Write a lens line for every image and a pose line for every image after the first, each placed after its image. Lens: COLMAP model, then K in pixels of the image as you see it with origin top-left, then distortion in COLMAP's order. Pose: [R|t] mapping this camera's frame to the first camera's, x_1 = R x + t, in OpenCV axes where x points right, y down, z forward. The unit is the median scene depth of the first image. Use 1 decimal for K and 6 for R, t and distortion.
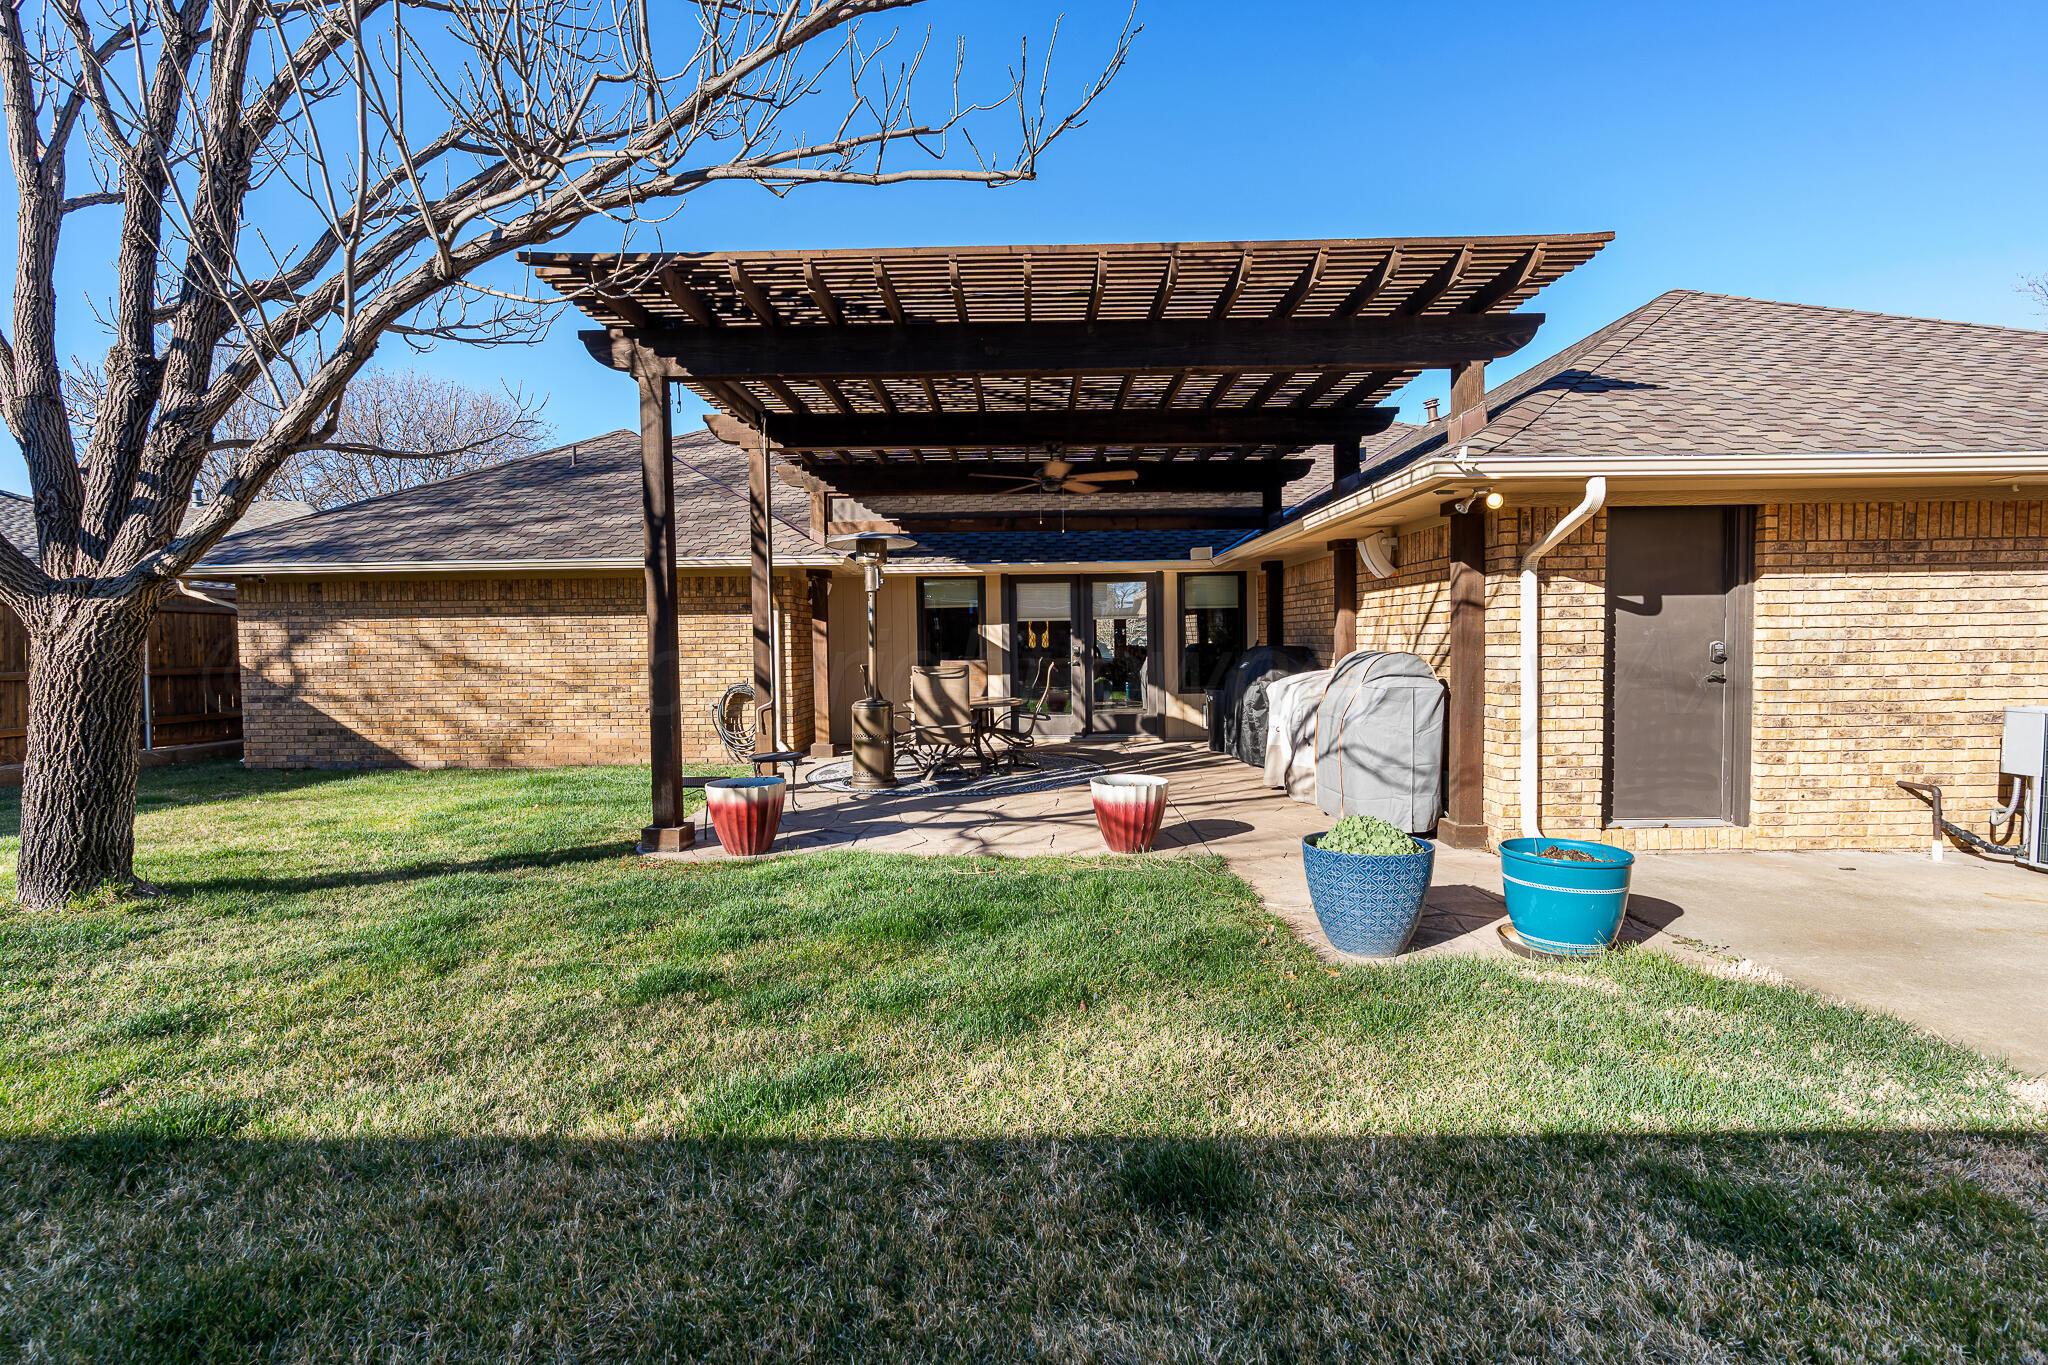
lens RADIAL K [[922.8, 0, 1014.4], [0, 922.8, 677.4], [0, 0, 1]] dist [-0.005445, 0.002289]
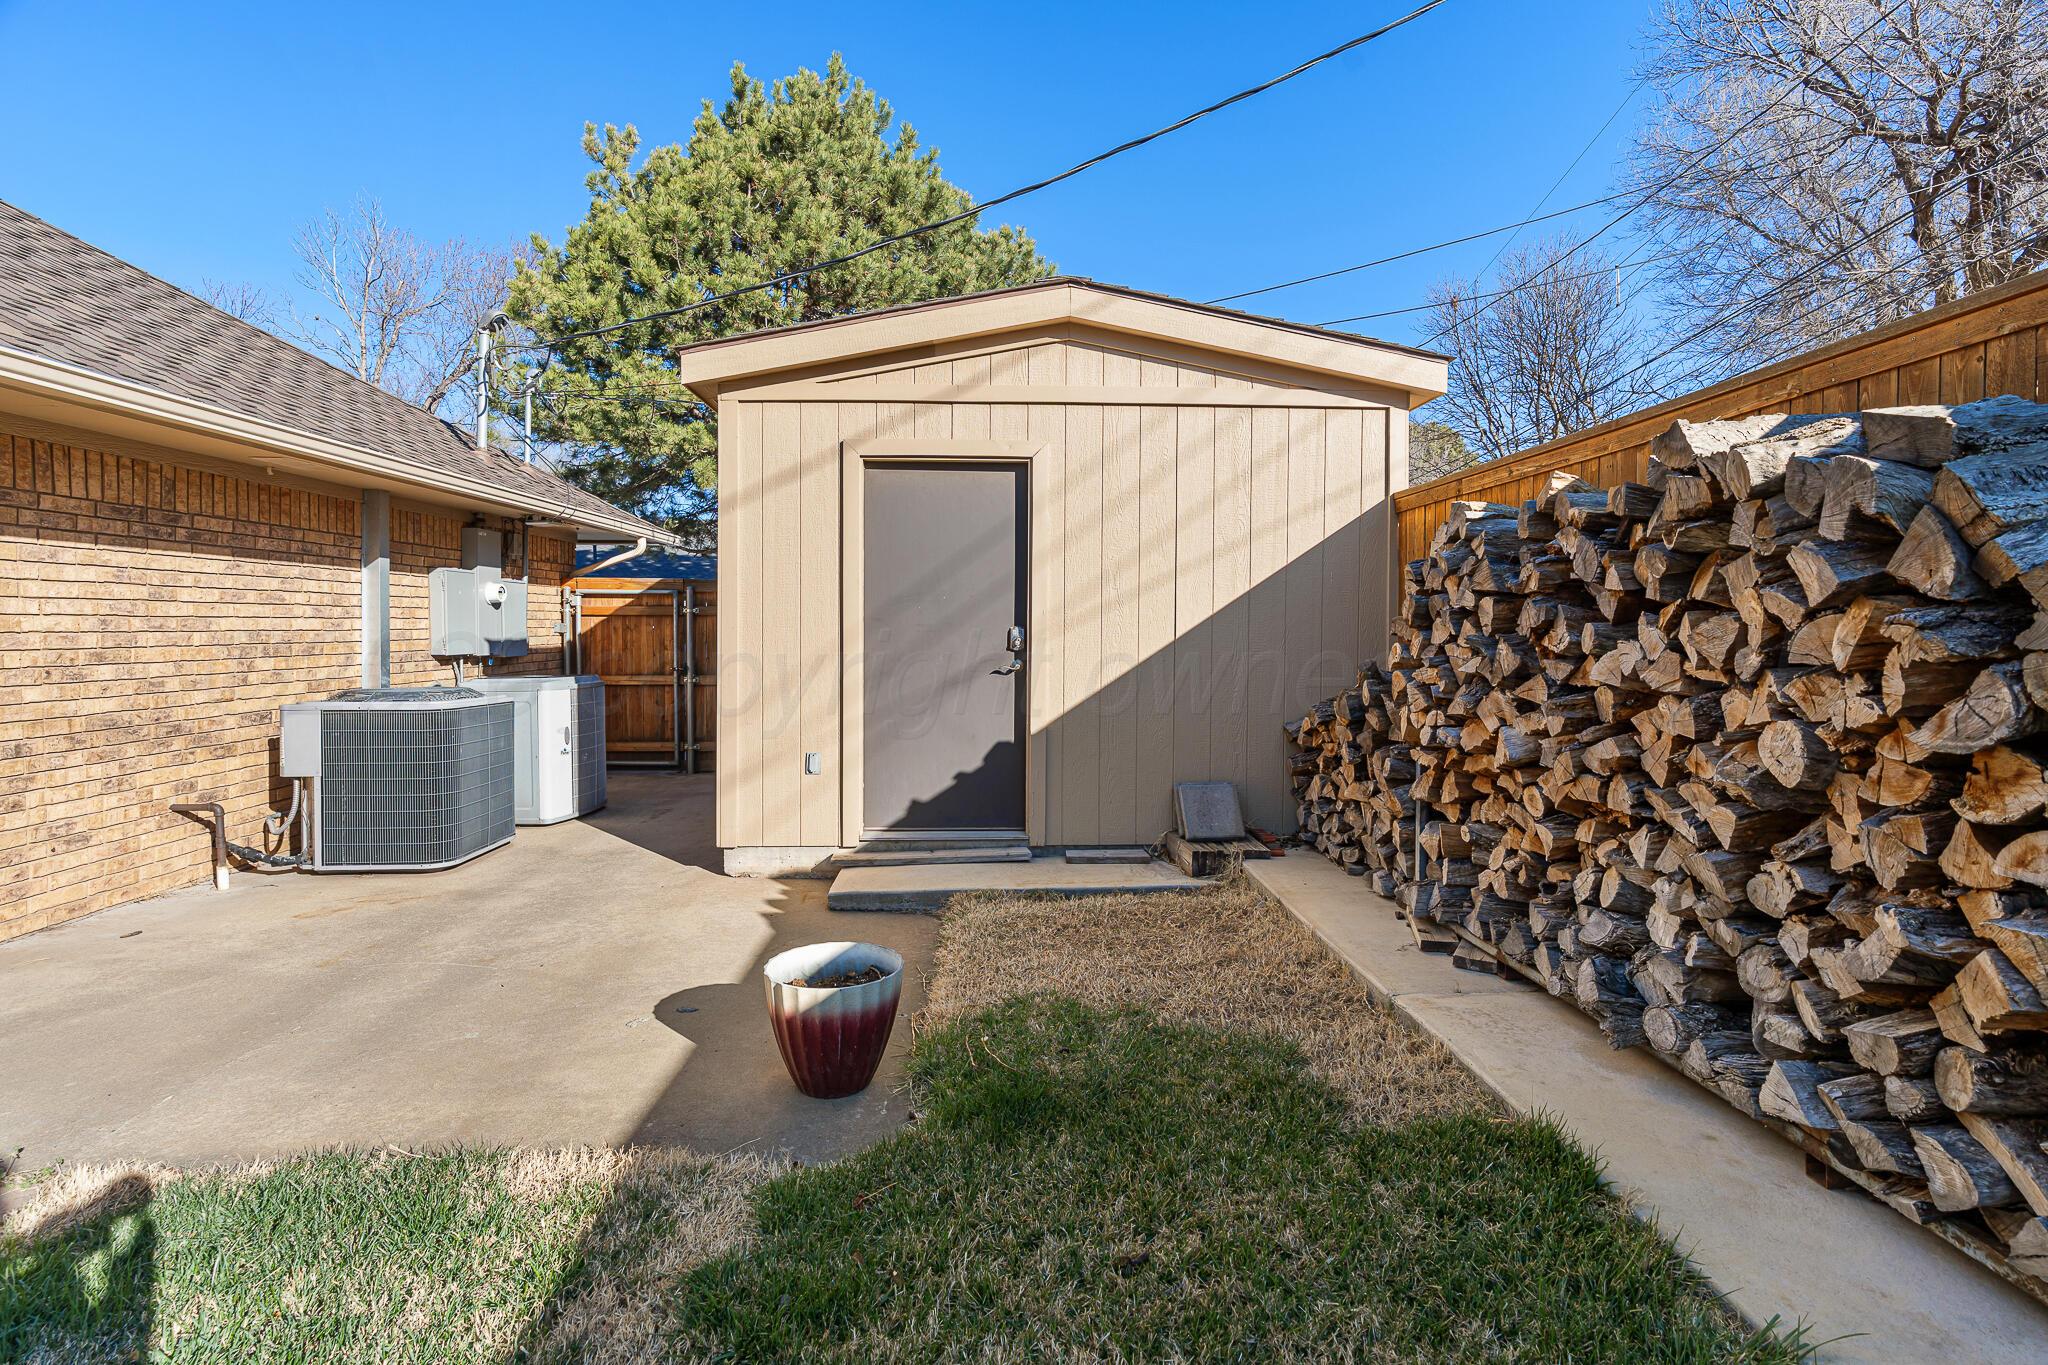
lens RADIAL K [[922.8, 0, 1007.8], [0, 922.8, 654.8], [0, 0, 1]] dist [-0.005445, 0.002289]
pose [[-0.011991, -0.017592, 0.999773, 0.134386], [0.038423, 0.999099, 0.018041, -0.006839], [-0.999190, 0.038631, -0.011304, 0.257500]]
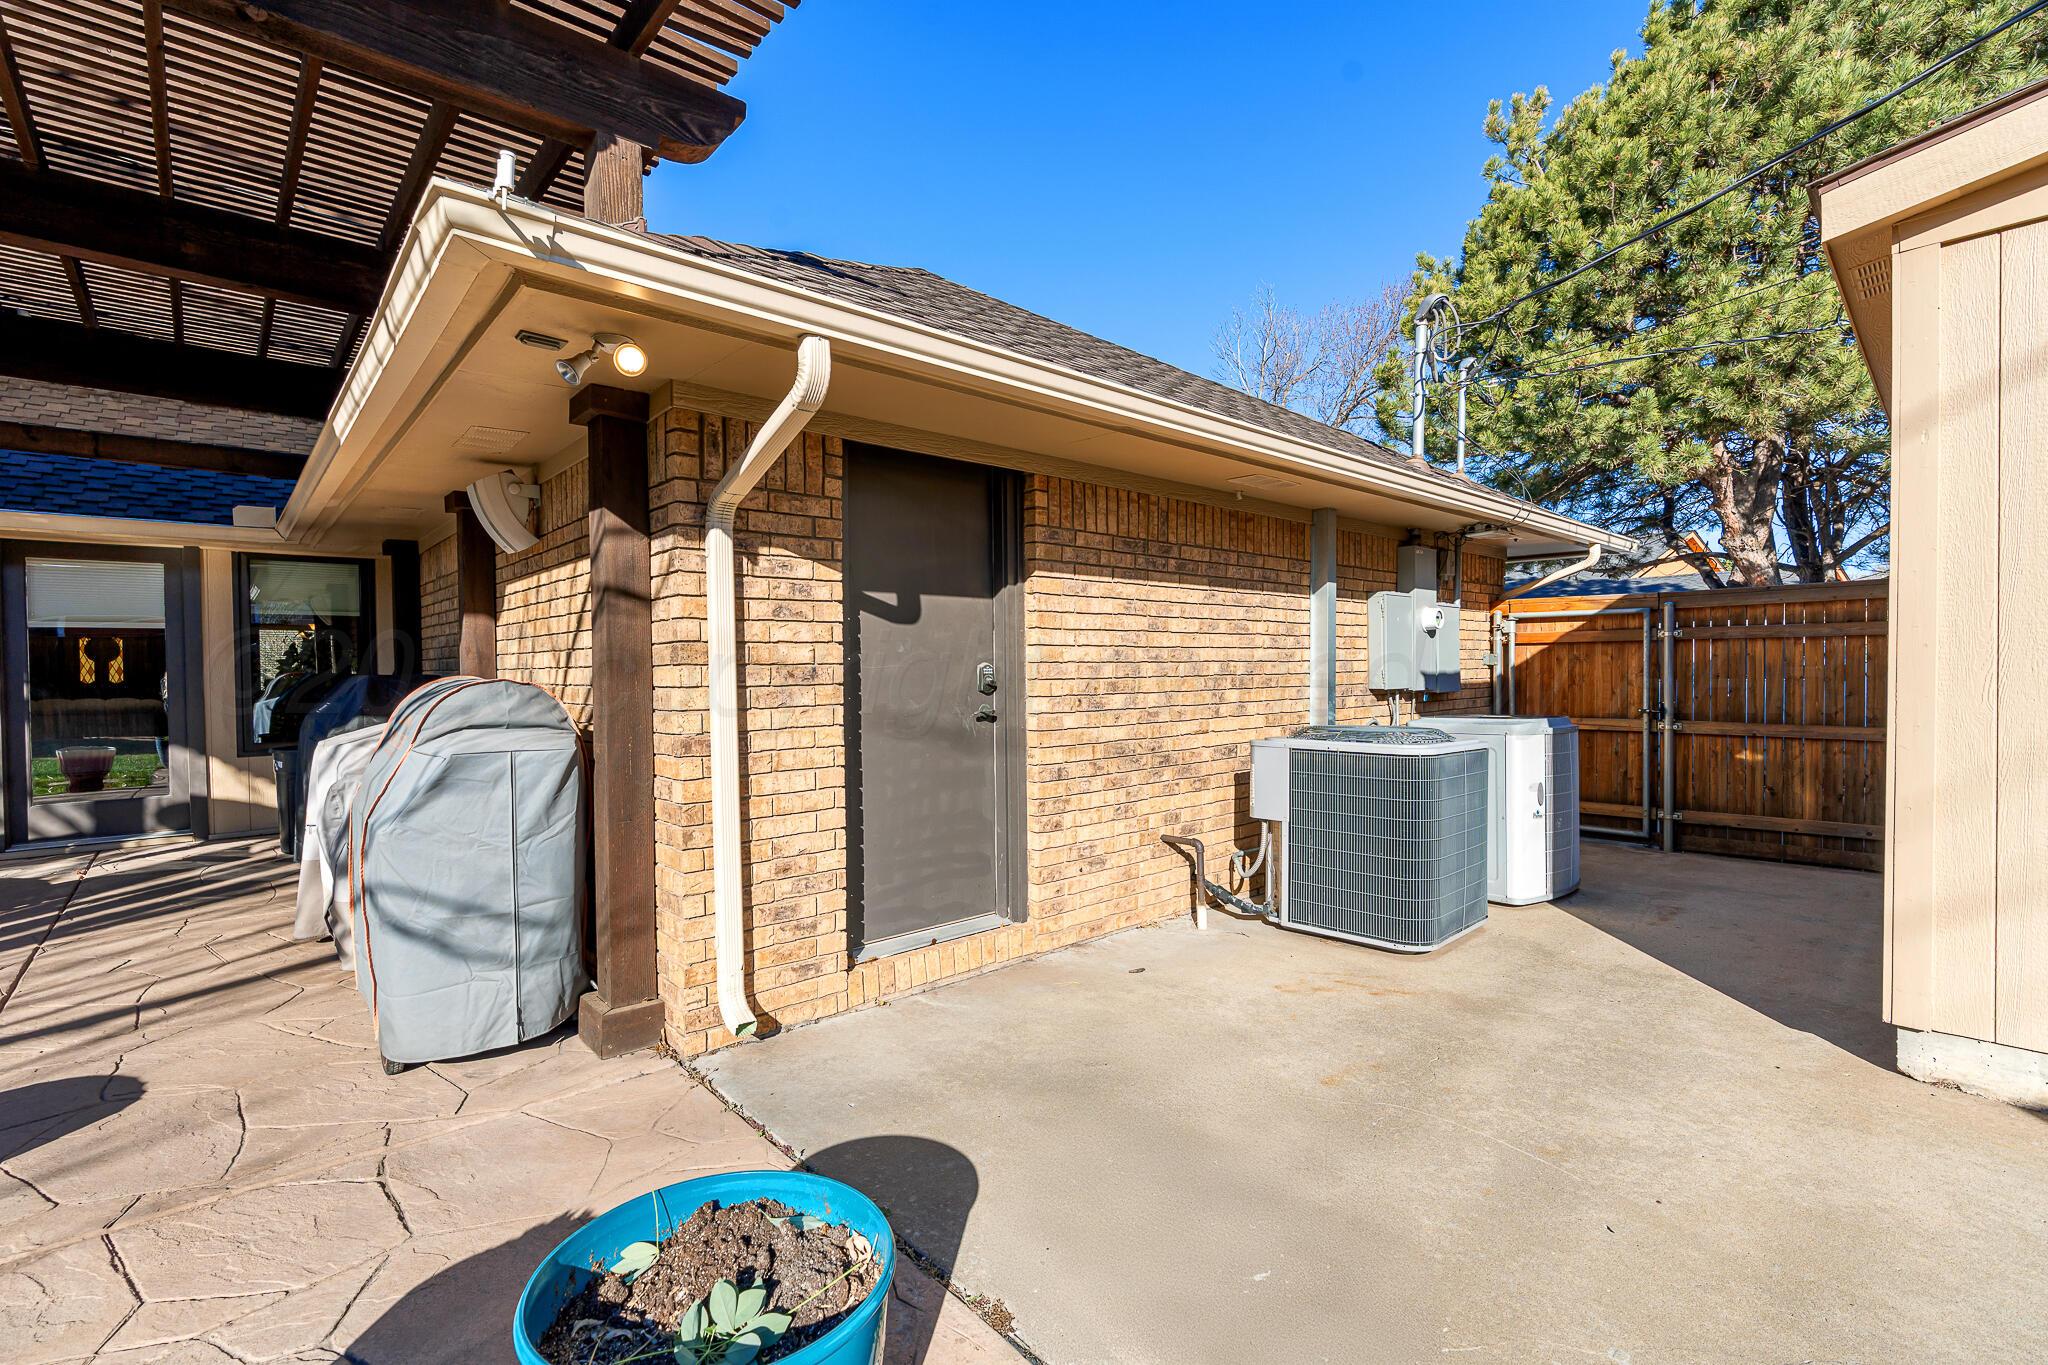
lens RADIAL K [[922.8, 0, 1035.6], [0, 922.8, 687.9], [0, 0, 1]] dist [-0.005445, 0.002289]
pose [[0.733561, -0.008496, 0.679571, 0.315435], [0.026491, 0.999519, -0.016099, -0.008047], [-0.679107, 0.029813, 0.733433, 0.462338]]
